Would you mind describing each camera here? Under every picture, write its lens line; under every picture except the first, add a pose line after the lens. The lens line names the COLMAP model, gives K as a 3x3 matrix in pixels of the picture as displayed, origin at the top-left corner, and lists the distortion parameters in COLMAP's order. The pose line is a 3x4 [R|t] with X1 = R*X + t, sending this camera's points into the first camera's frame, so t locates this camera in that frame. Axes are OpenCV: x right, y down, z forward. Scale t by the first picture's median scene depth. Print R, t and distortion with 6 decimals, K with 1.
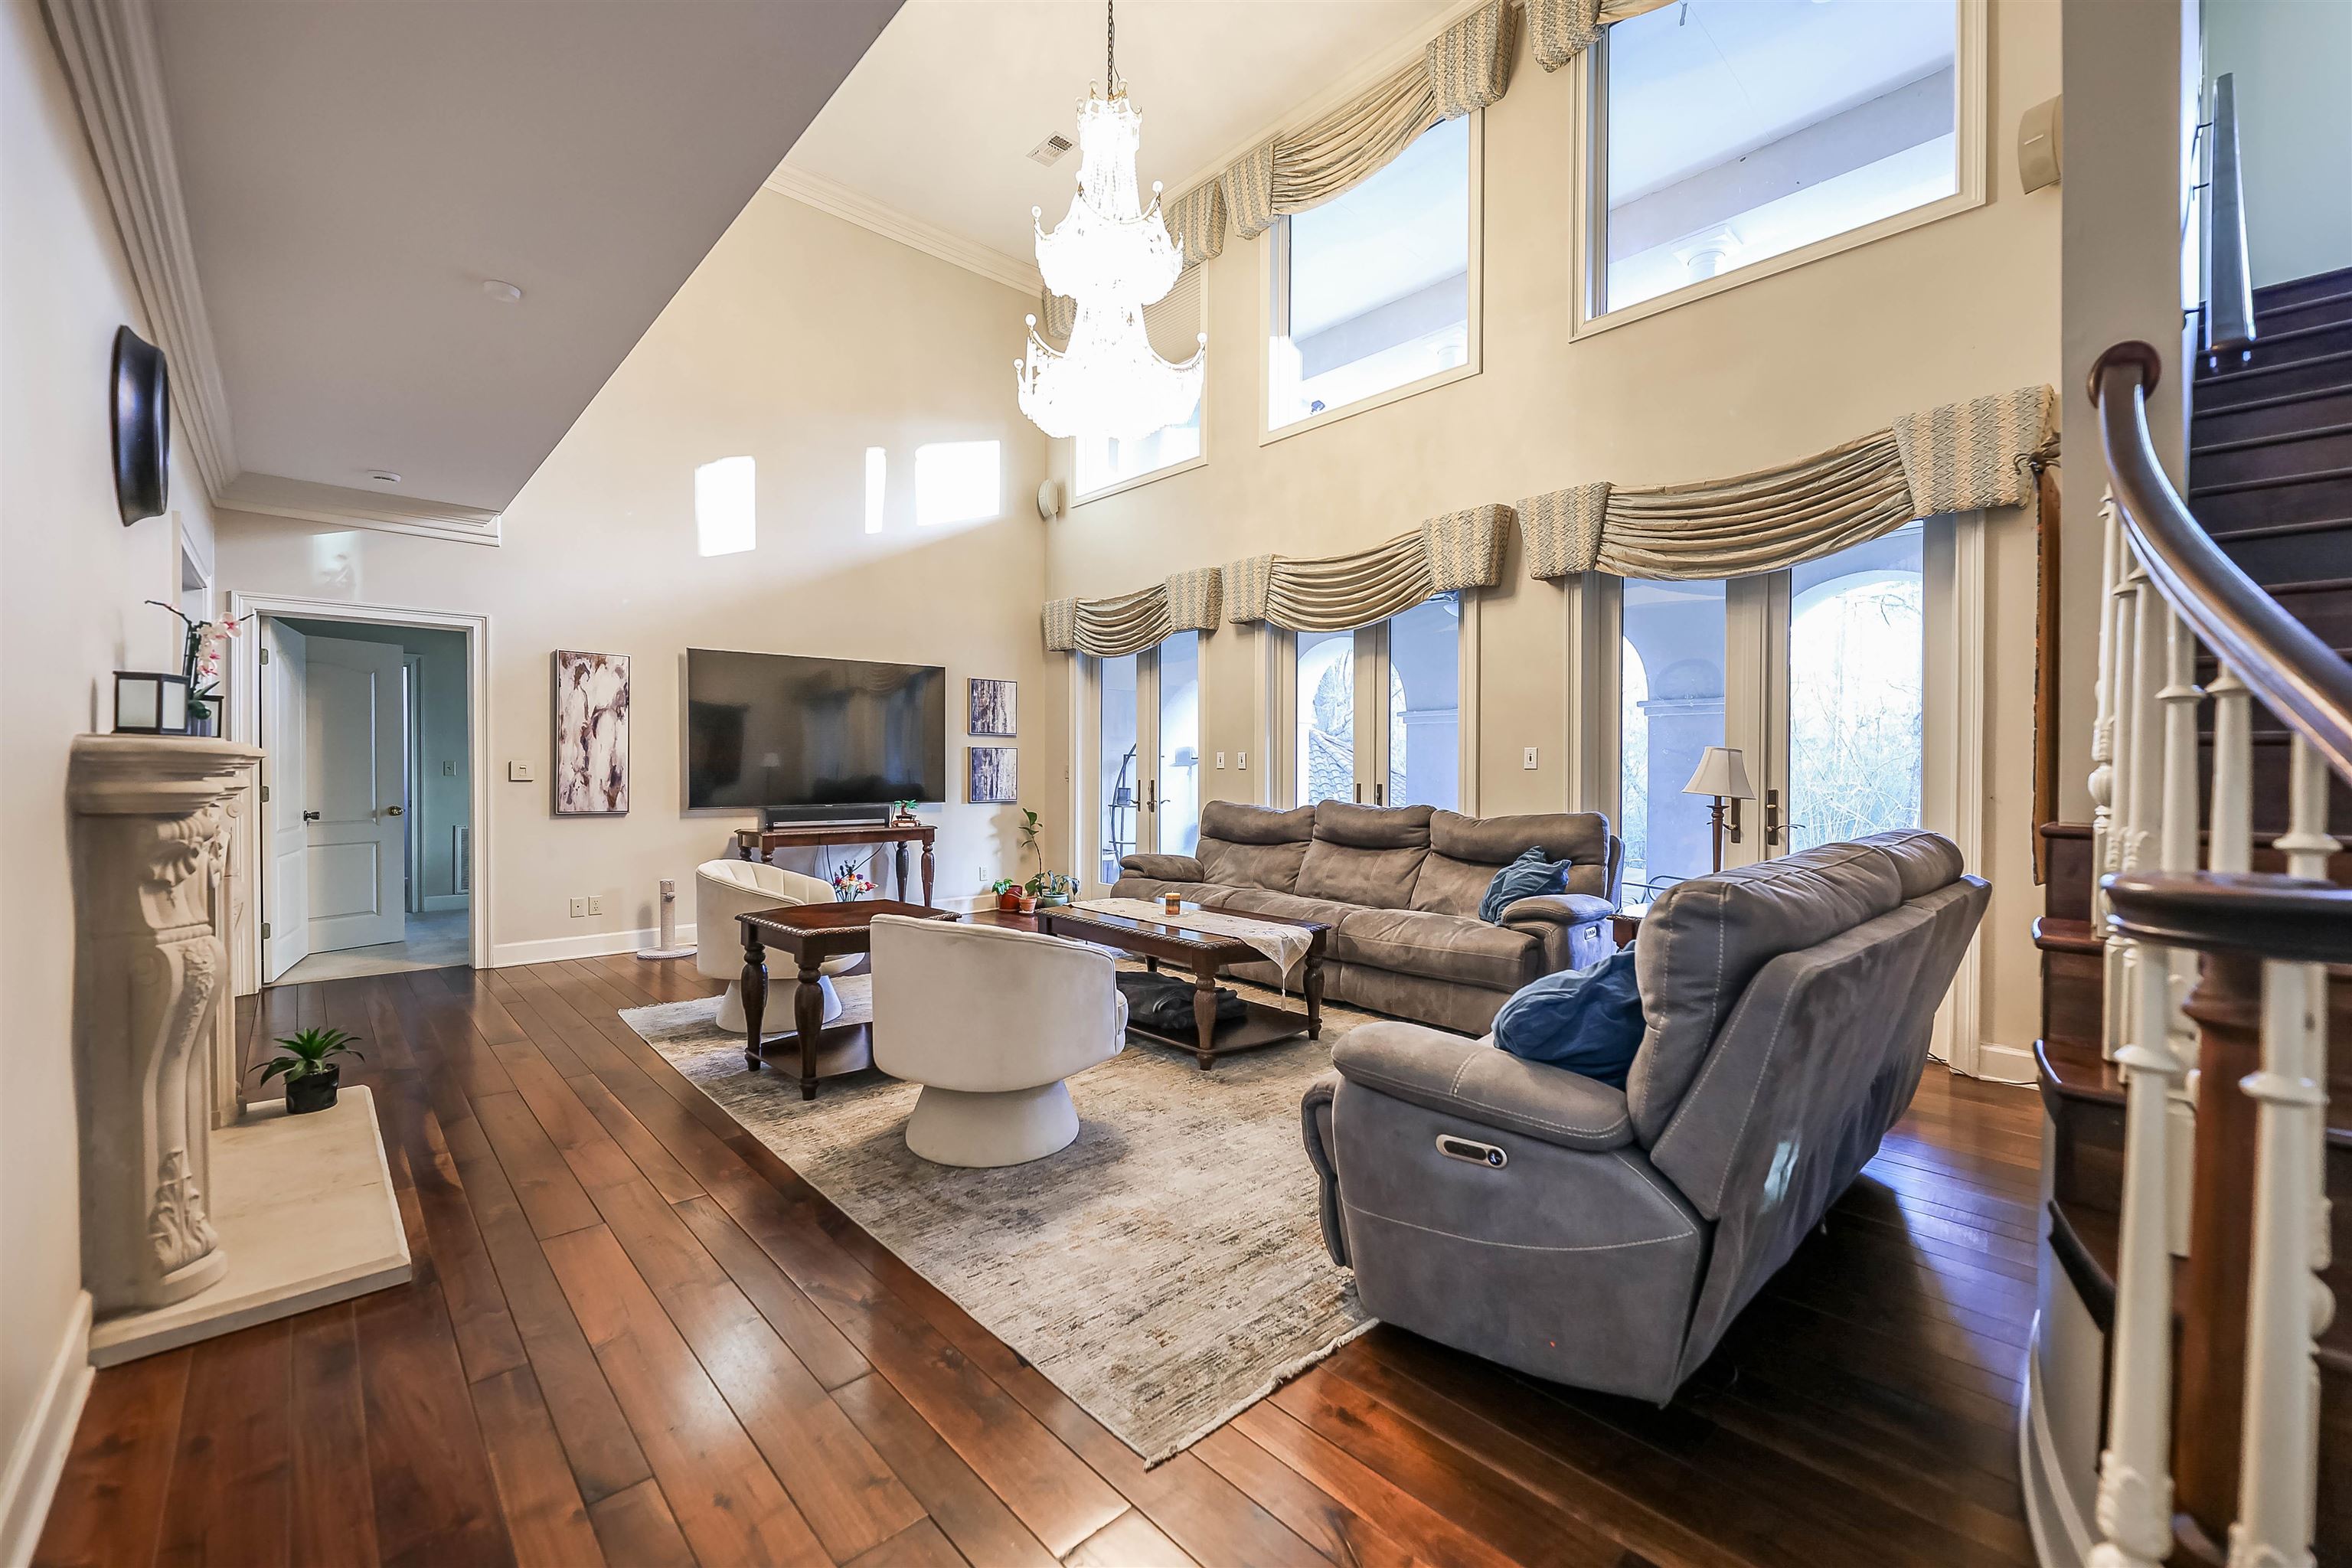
lens RADIAL K [[945.0, 0, 1175.8], [0, 945.0, 772.5], [0, 0, 1]] dist [-0.000468, -0.002578]
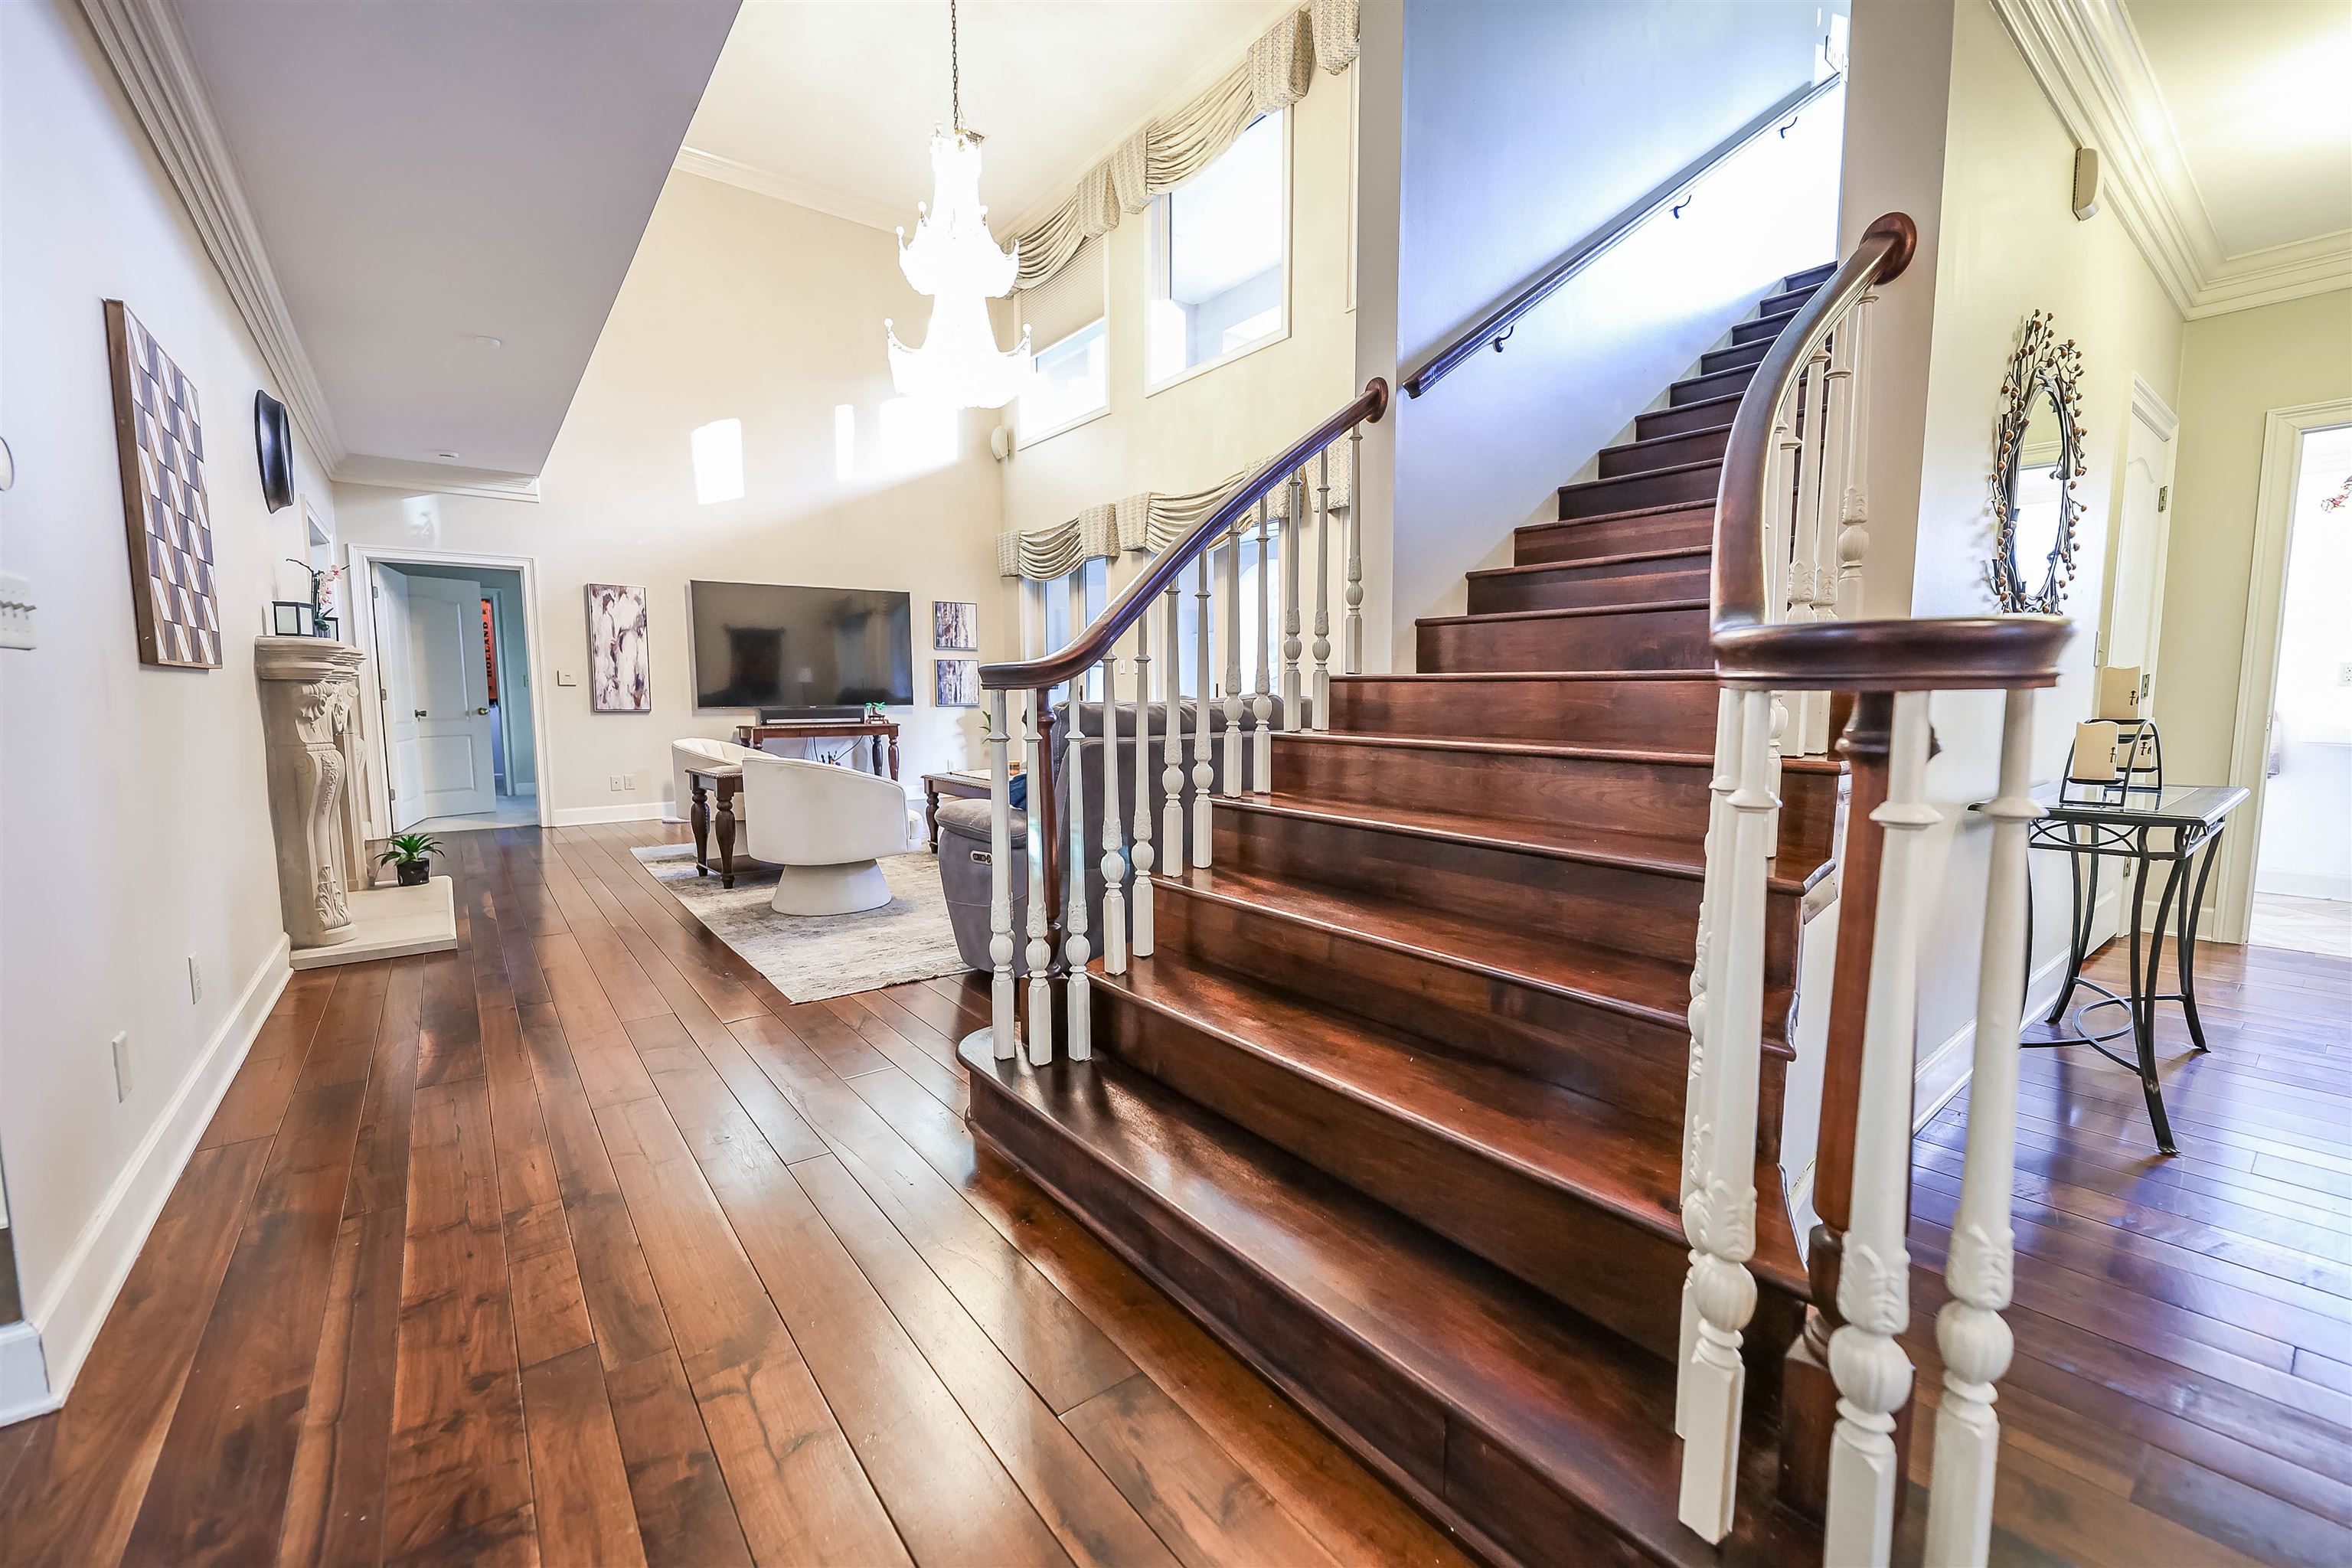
lens RADIAL K [[945.0, 0, 1182.2], [0, 945.0, 775.9], [0, 0, 1]] dist [-0.000468, -0.002578]
pose [[0.996302, 0.000096, -0.085920, 0.259484], [0.007117, 0.996471, 0.083636, 0.029732], [0.085625, -0.083938, 0.992785, -0.228568]]
